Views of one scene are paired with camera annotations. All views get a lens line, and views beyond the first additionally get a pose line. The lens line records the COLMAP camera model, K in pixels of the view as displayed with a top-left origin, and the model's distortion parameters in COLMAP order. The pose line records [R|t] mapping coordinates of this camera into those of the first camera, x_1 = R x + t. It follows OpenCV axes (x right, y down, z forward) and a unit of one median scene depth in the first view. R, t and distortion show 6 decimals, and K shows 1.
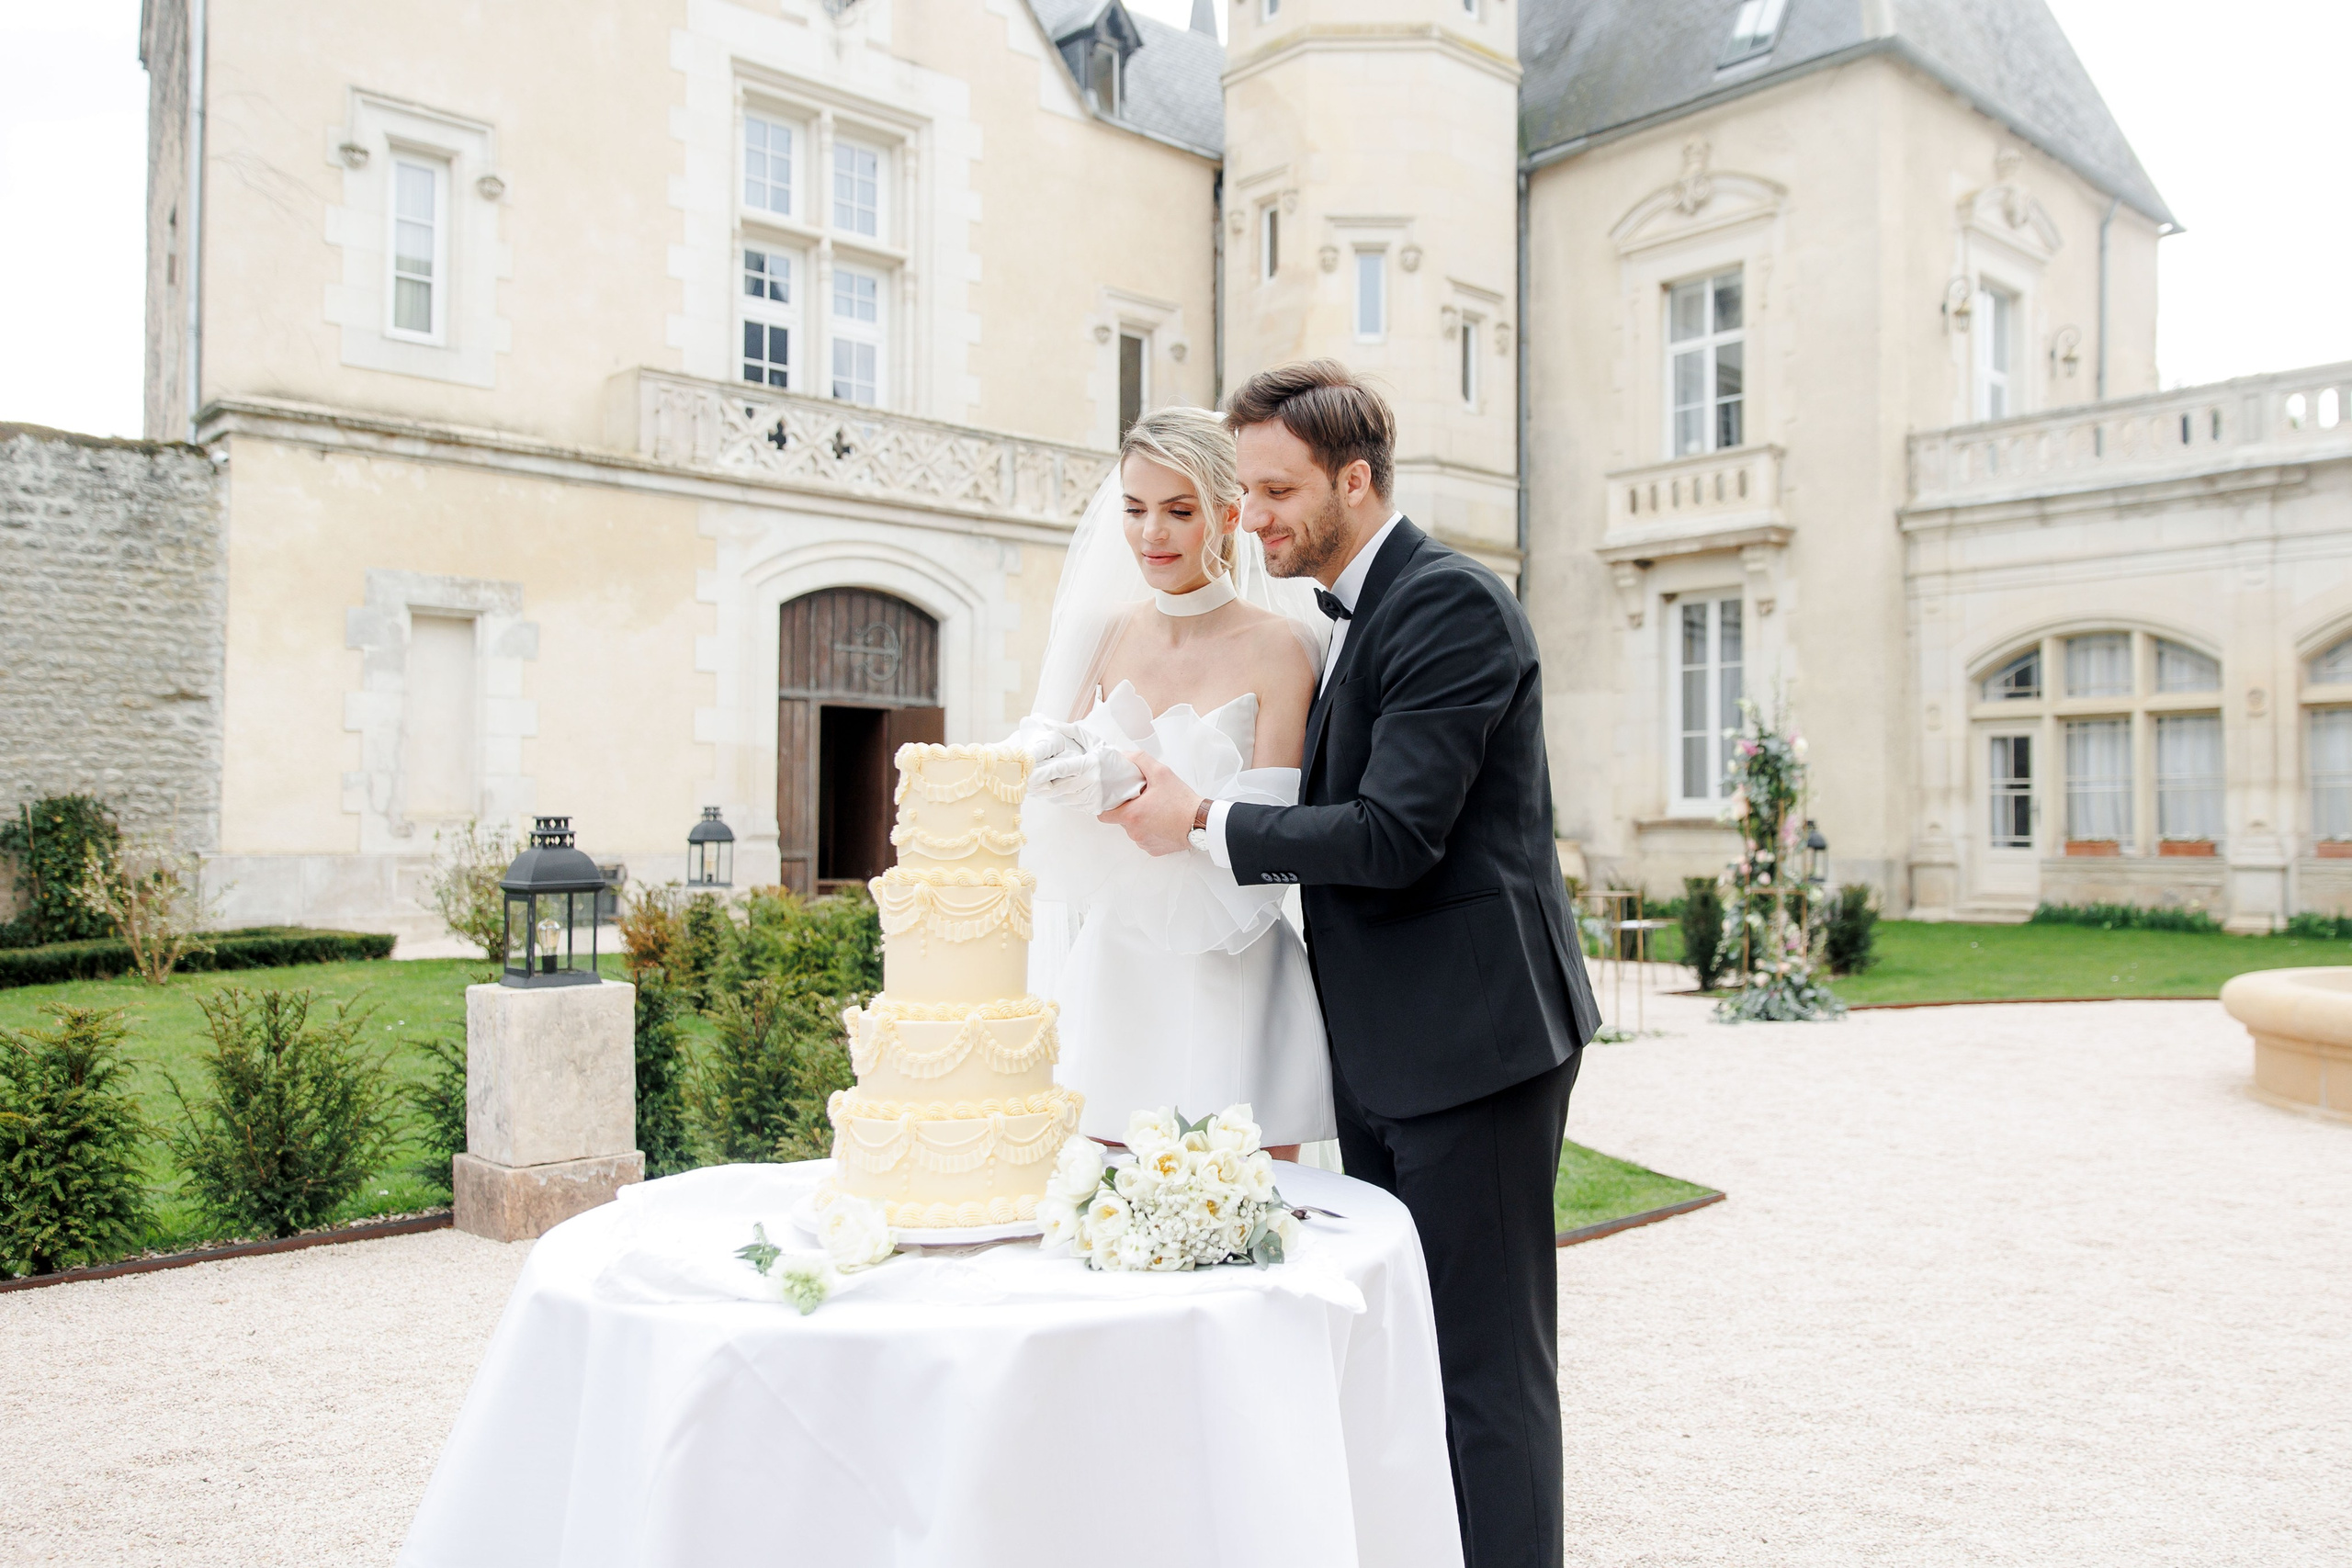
lens RADIAL K [[1813.3, 0, 1335.9], [0, 1813.3, 776.9], [0, 0, 1]] dist [0.017649, -0.003995]
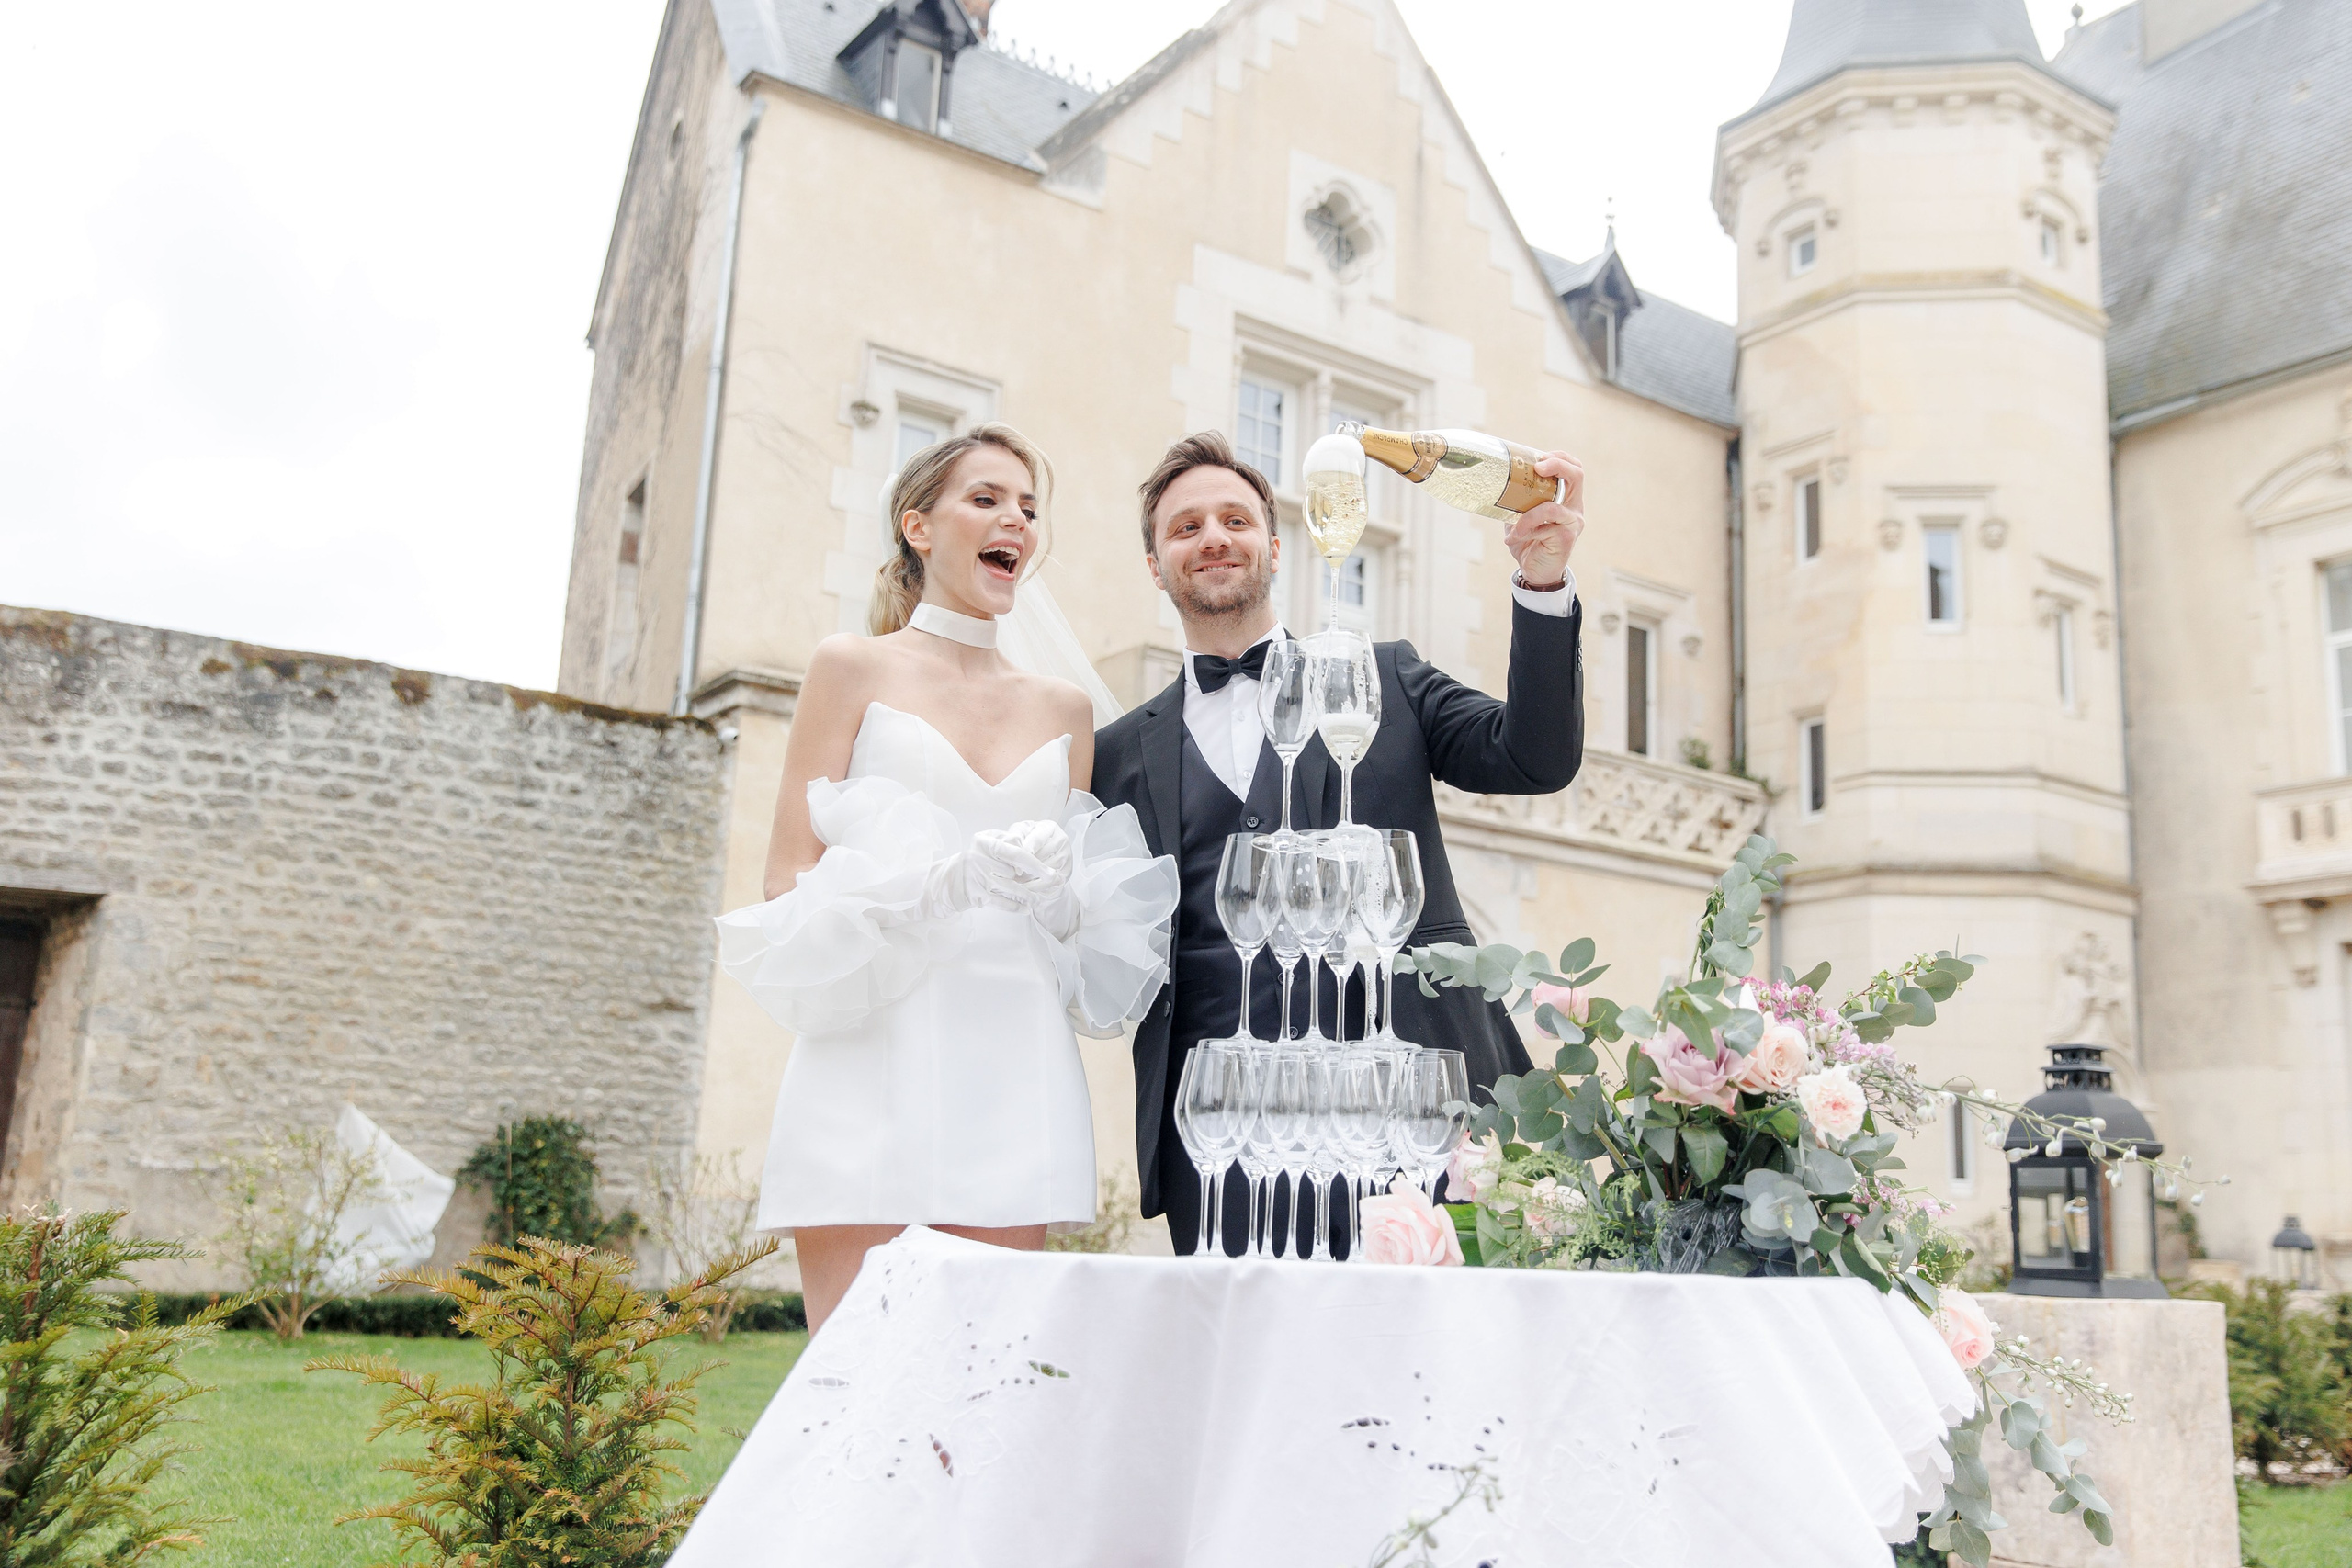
lens RADIAL K [[2117.0, 0, 1253.0], [0, 2117.0, 787.0], [0, 0, 1]] dist [0.001721, 0.000437]
pose [[0.989792, 0.010685, -0.142116, -0.170901], [-0.037501, 0.981570, -0.187386, 0.023584], [0.137494, 0.190803, 0.971951, 0.042318]]
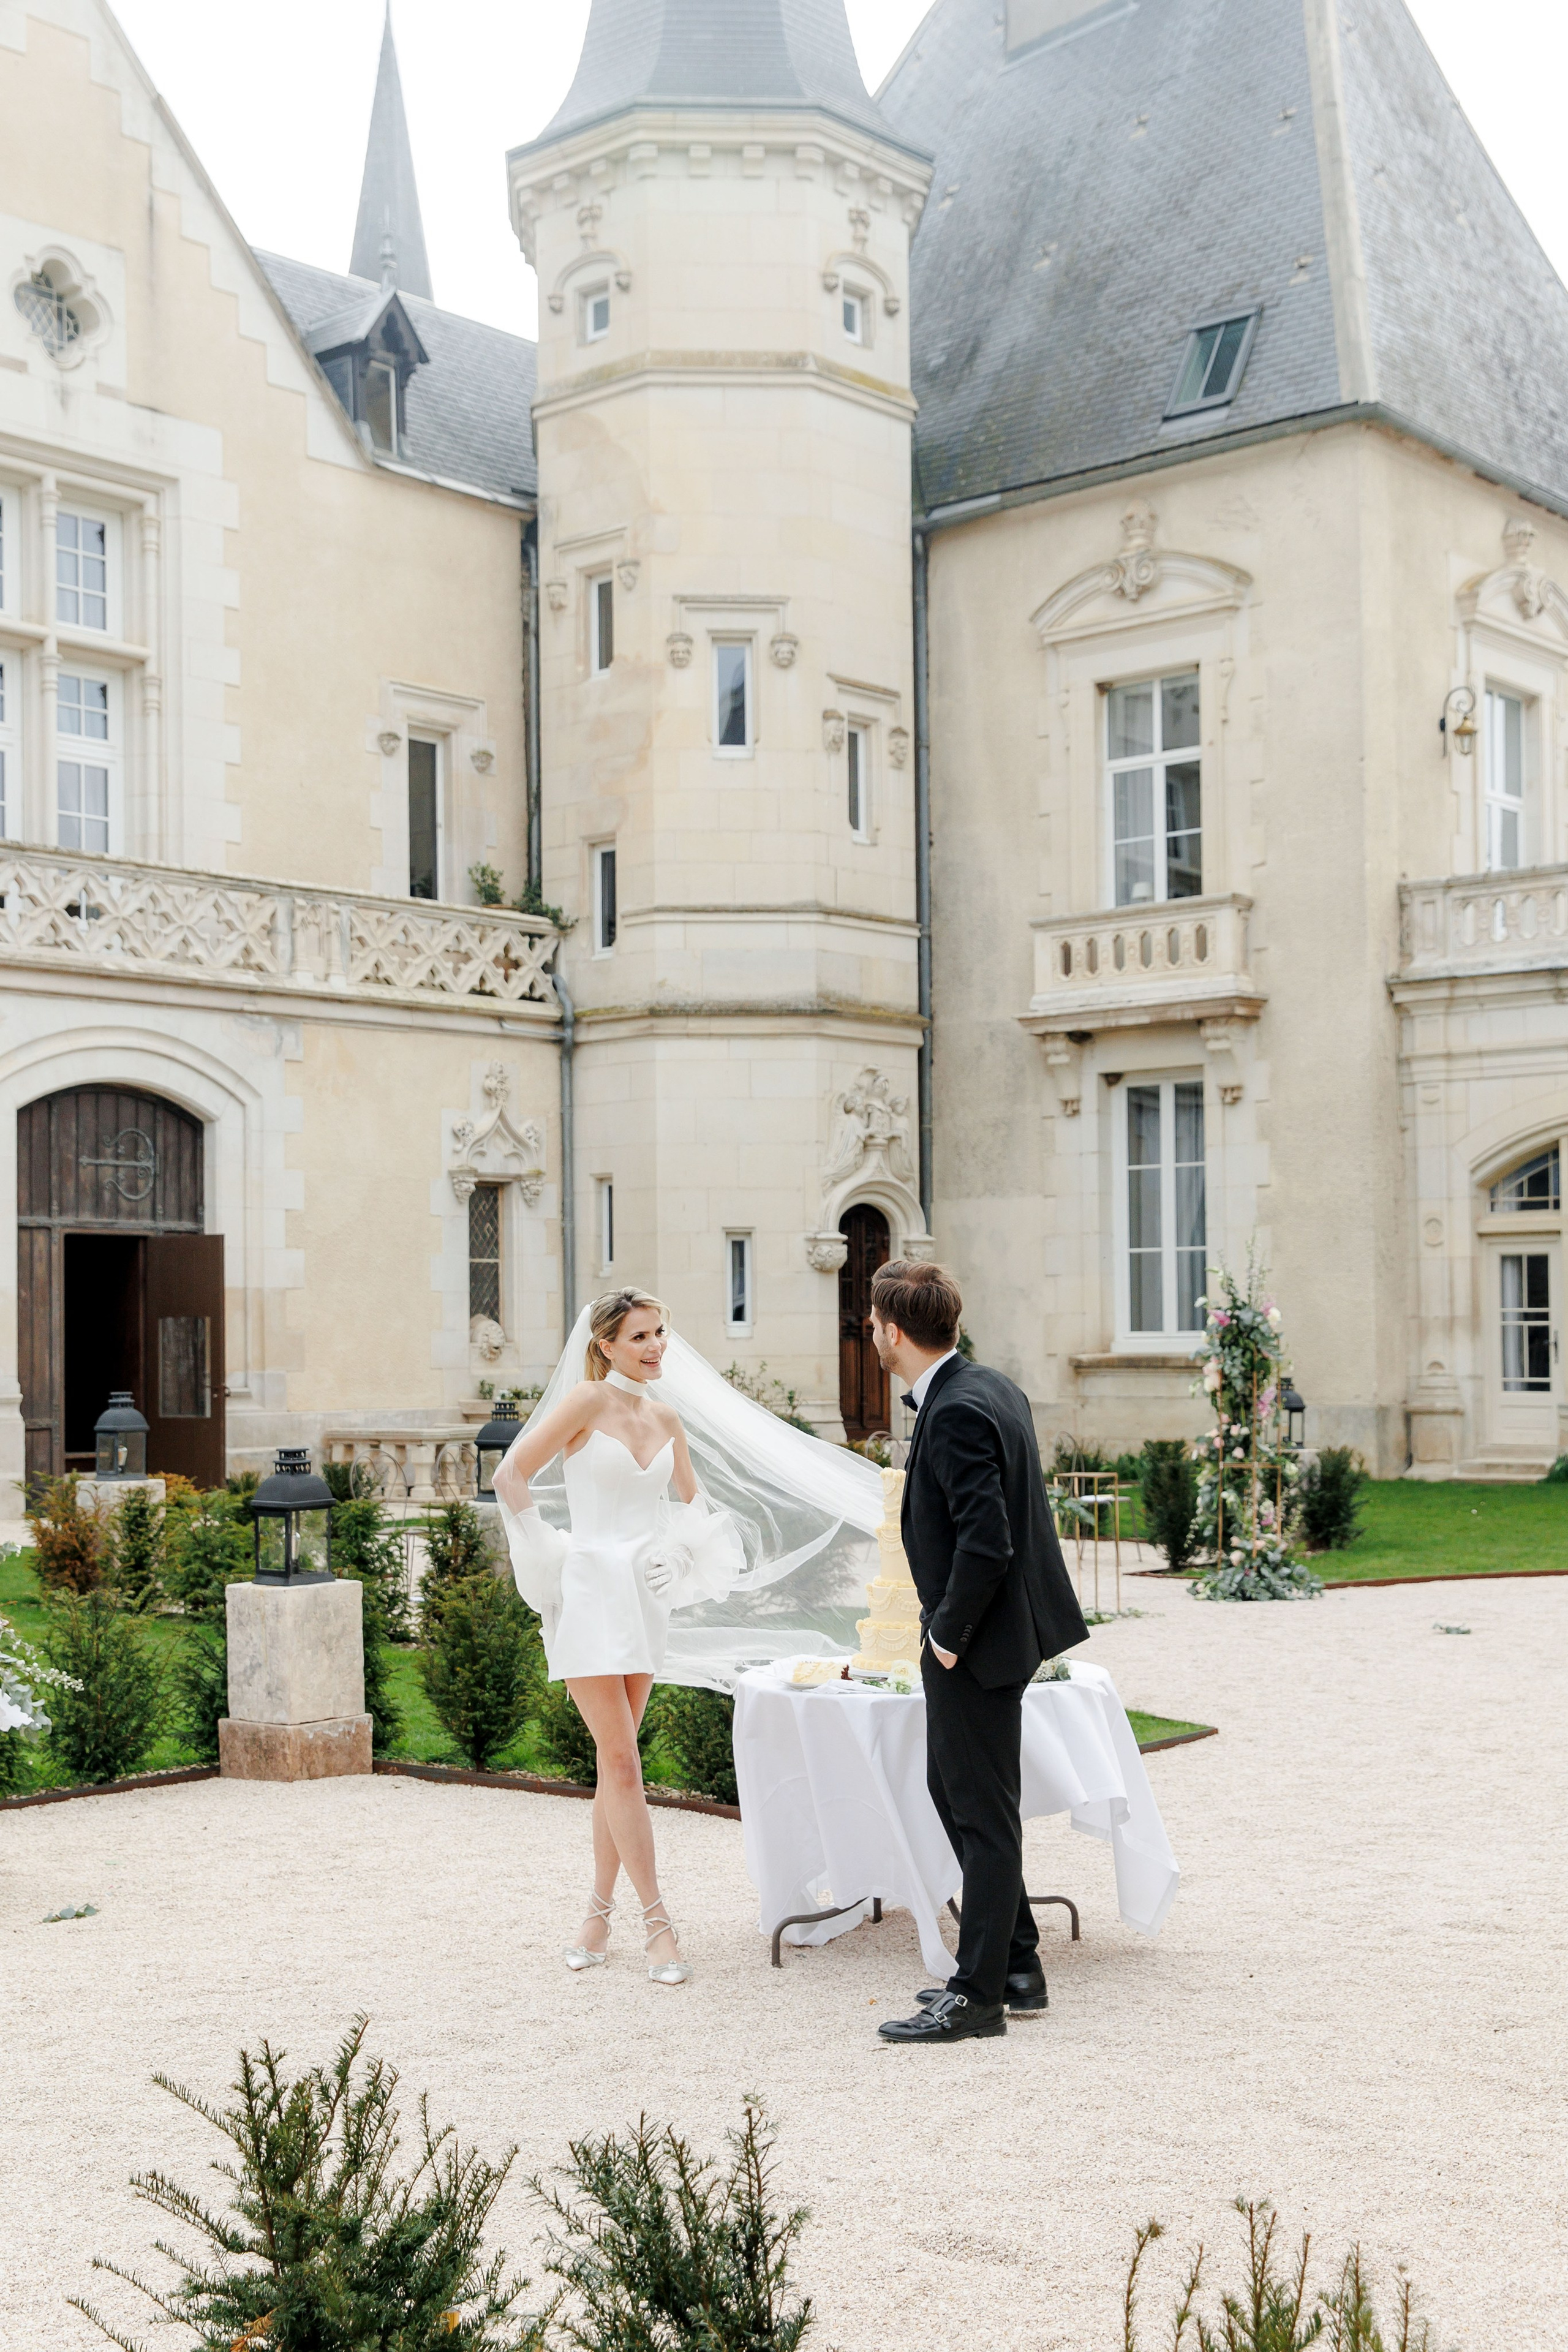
lens RADIAL K [[2870.4, 0, 781.8], [0, 2870.4, 1258.2], [0, 0, 1]] dist [0.008271, 0.009843]
pose [[0.996797, -0.011503, 0.079139, -0.067972], [0.011087, 0.999922, 0.005704, -0.031808], [-0.079198, -0.004809, 0.996847, -0.271690]]
